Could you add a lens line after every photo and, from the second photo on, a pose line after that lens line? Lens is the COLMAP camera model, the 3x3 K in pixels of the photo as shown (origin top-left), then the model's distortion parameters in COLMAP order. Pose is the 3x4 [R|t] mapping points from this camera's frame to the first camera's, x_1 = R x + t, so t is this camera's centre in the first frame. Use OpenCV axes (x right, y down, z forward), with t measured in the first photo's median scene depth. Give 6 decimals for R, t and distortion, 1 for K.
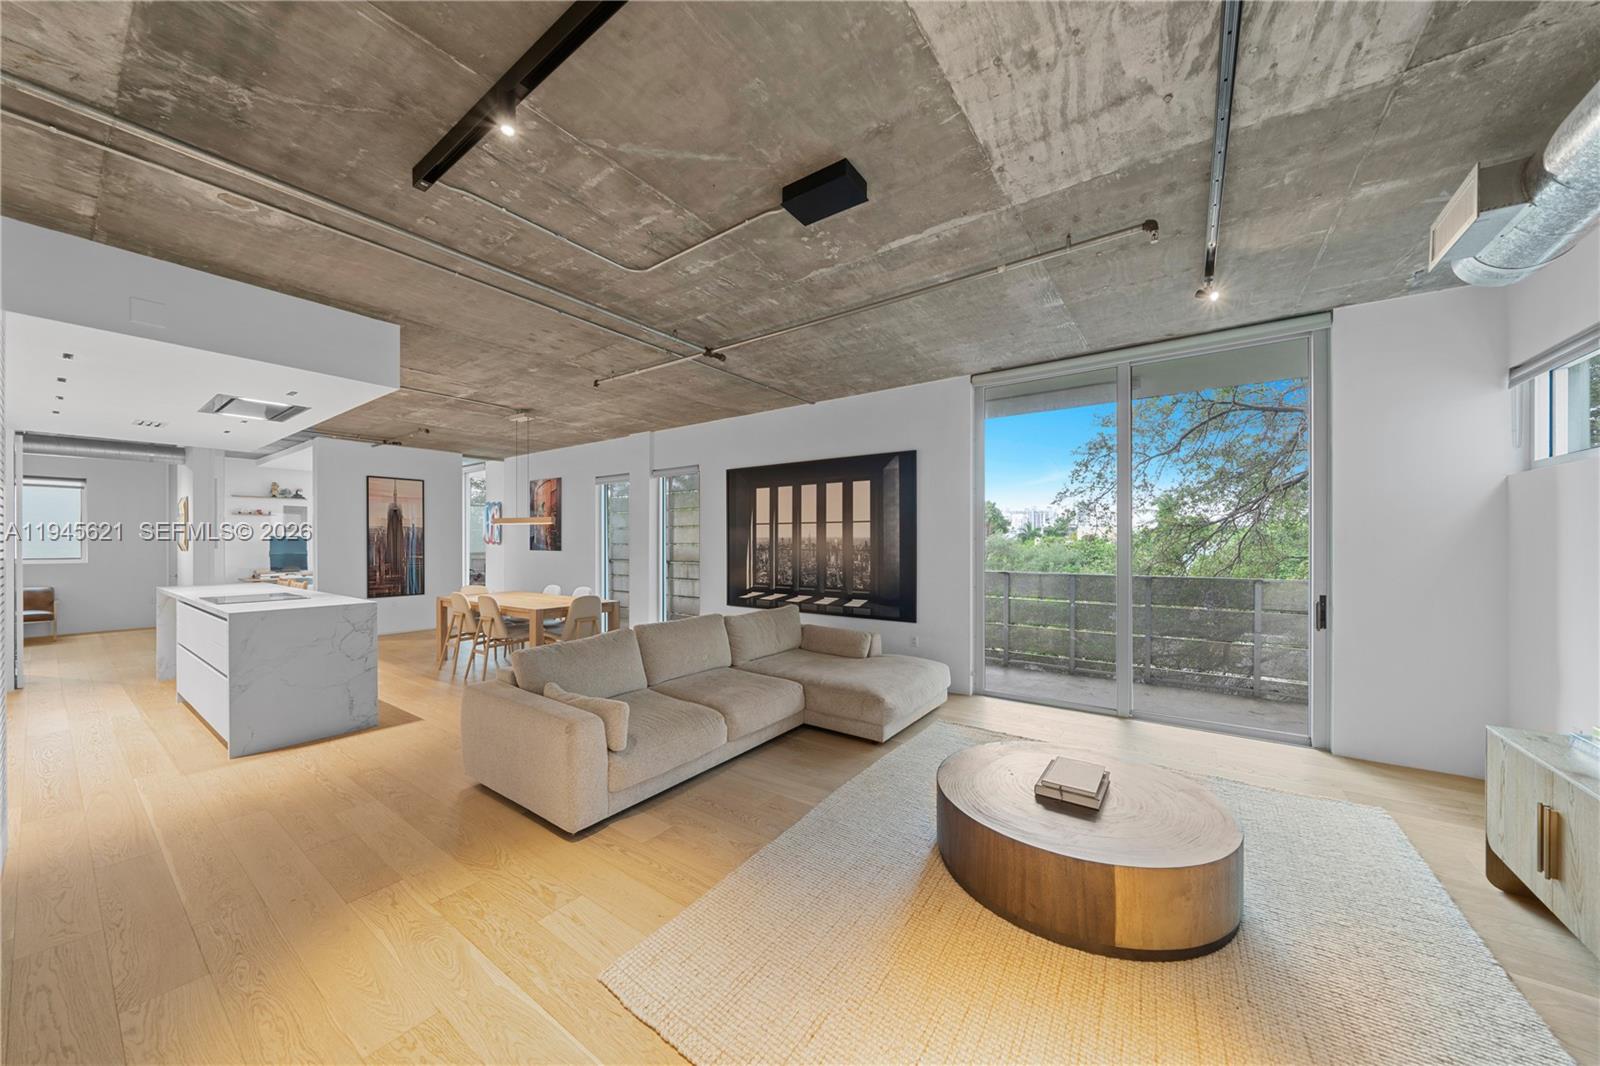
lens RADIAL K [[549.1, 0, 793.3], [0, 549.1, 541.7], [0, 0, 1]] dist [-0.004561, -0.000110]
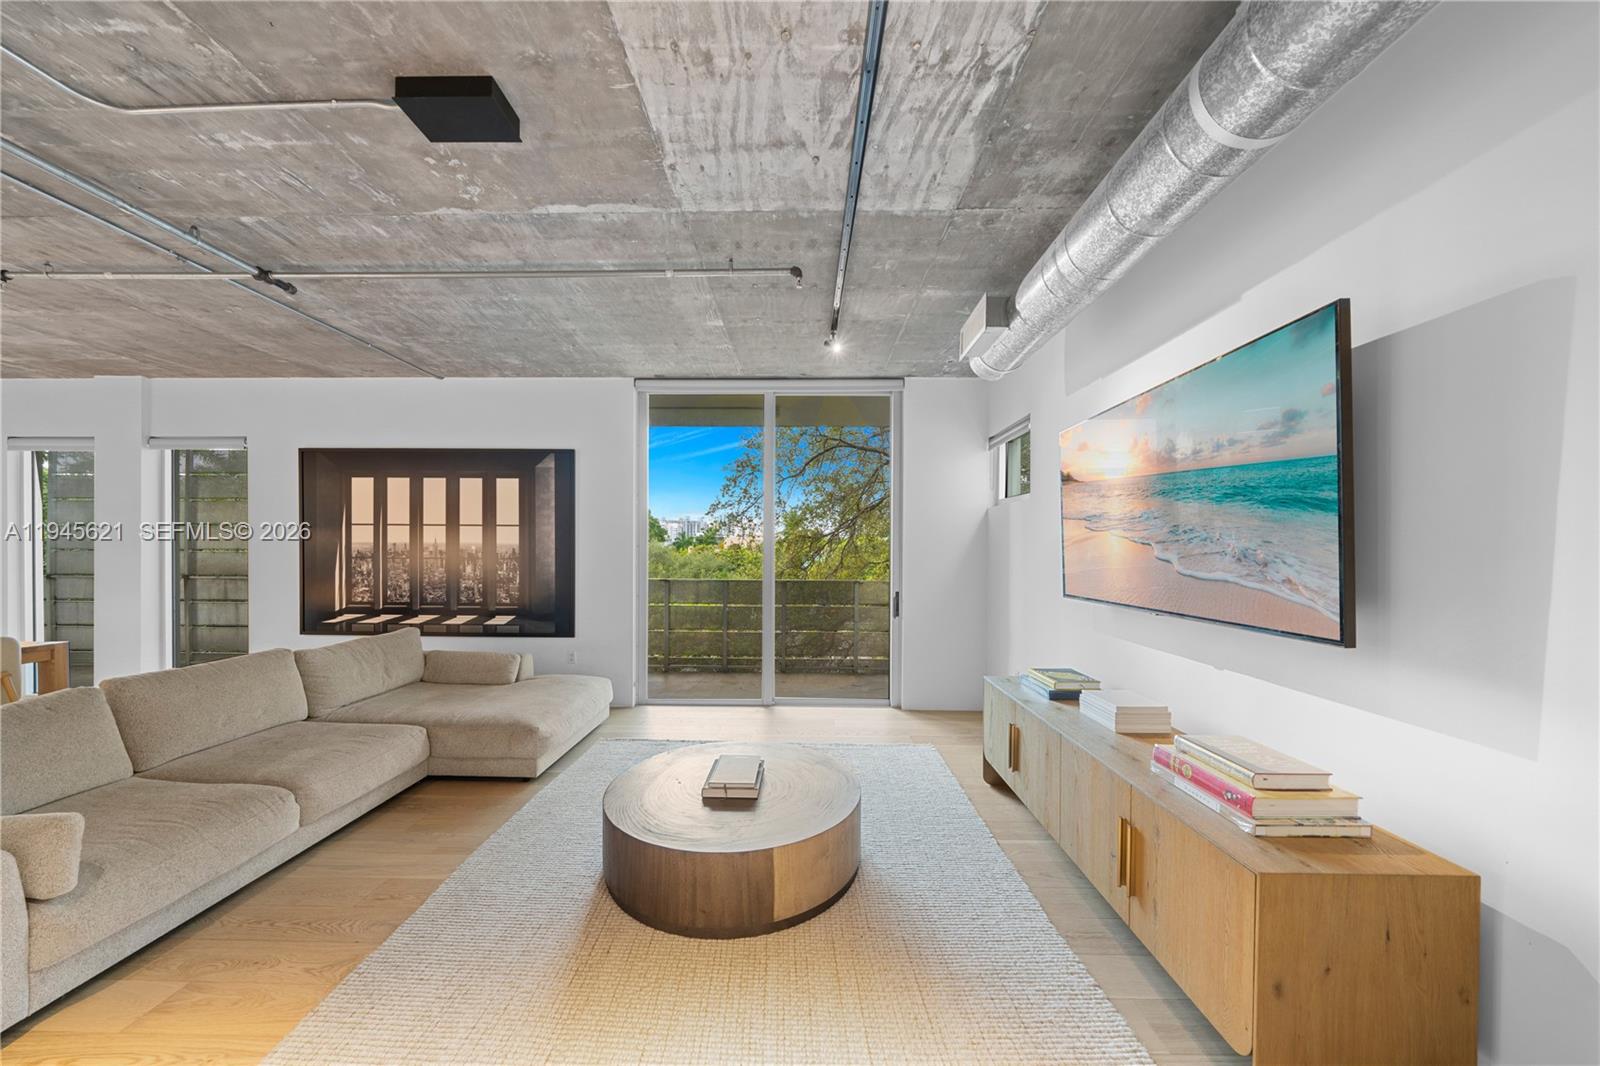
lens RADIAL K [[553.1, 0, 799.7], [0, 553.1, 556.8], [0, 0, 1]] dist [-0.002364, -0.000247]
pose [[0.817487, -0.000736, 0.575946, -0.001440], [-0.006827, 0.999917, 0.010968, -0.000072], [-0.575906, -0.012898, 0.817414, 0.038174]]
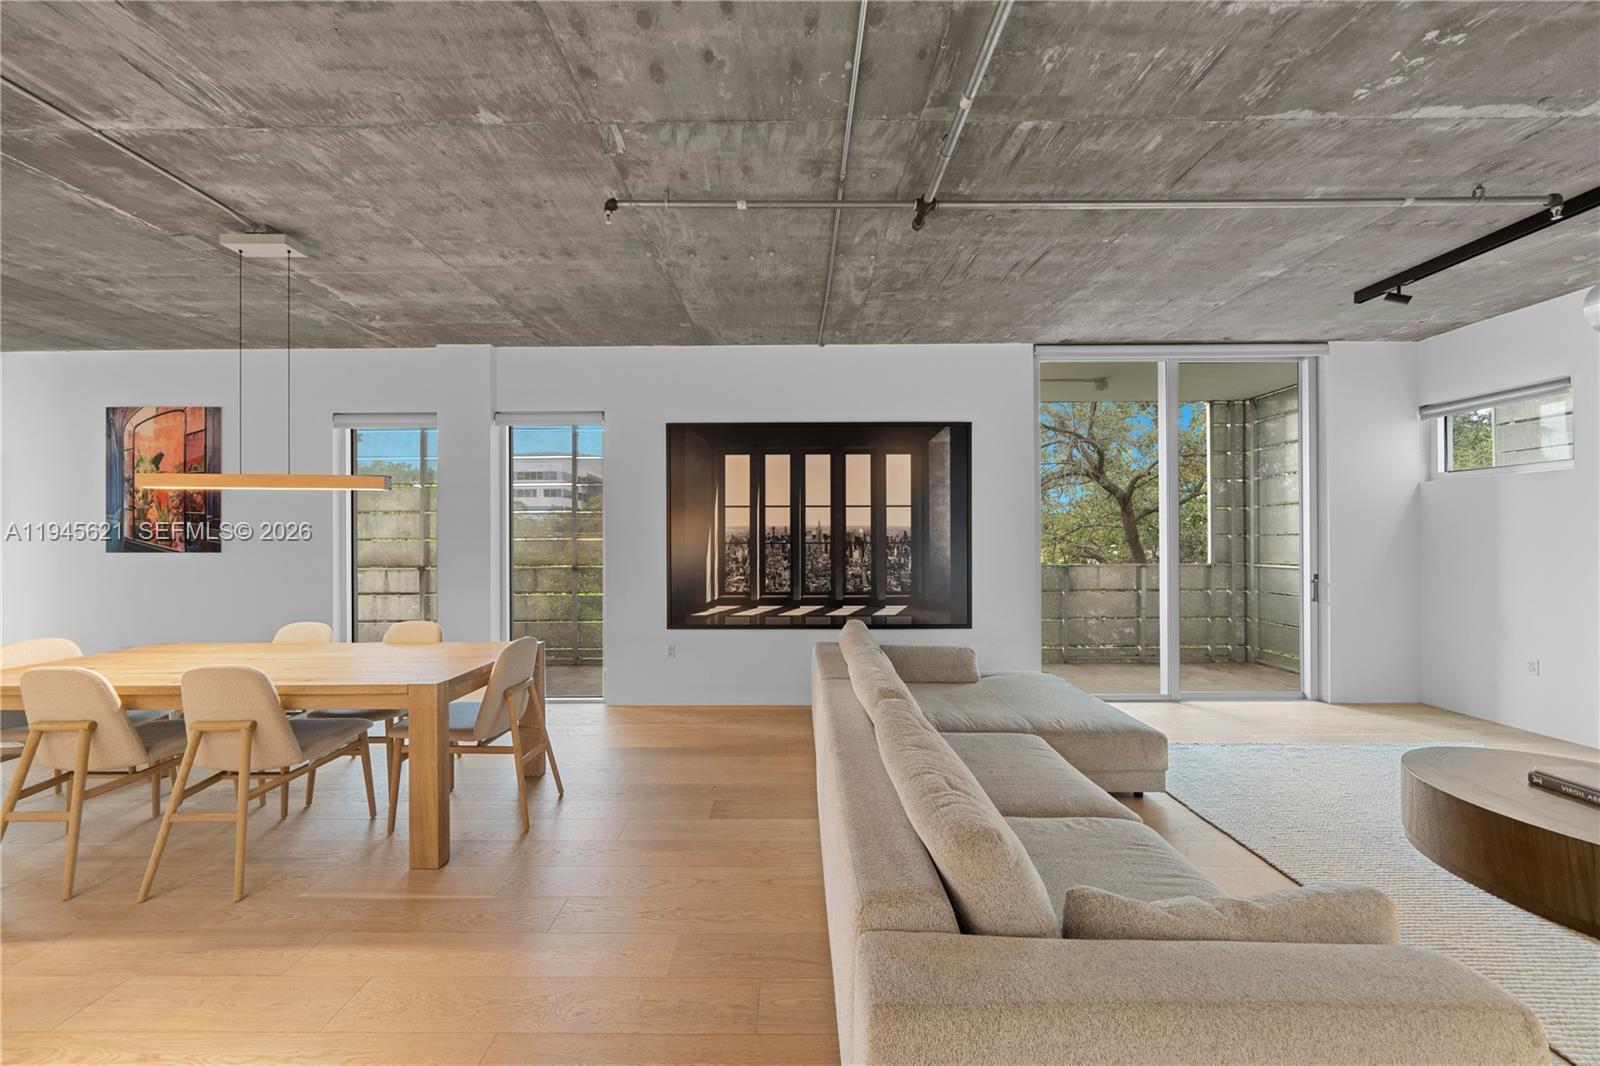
lens RADIAL K [[549.1, 0, 793.3], [0, 549.1, 541.7], [0, 0, 1]] dist [-0.004561, -0.000110]
pose [[0.812713, -0.005416, 0.582639, -0.744222], [0.003155, 0.999983, 0.004895, 0.016070], [-0.582656, -0.002140, 0.812716, 0.732183]]
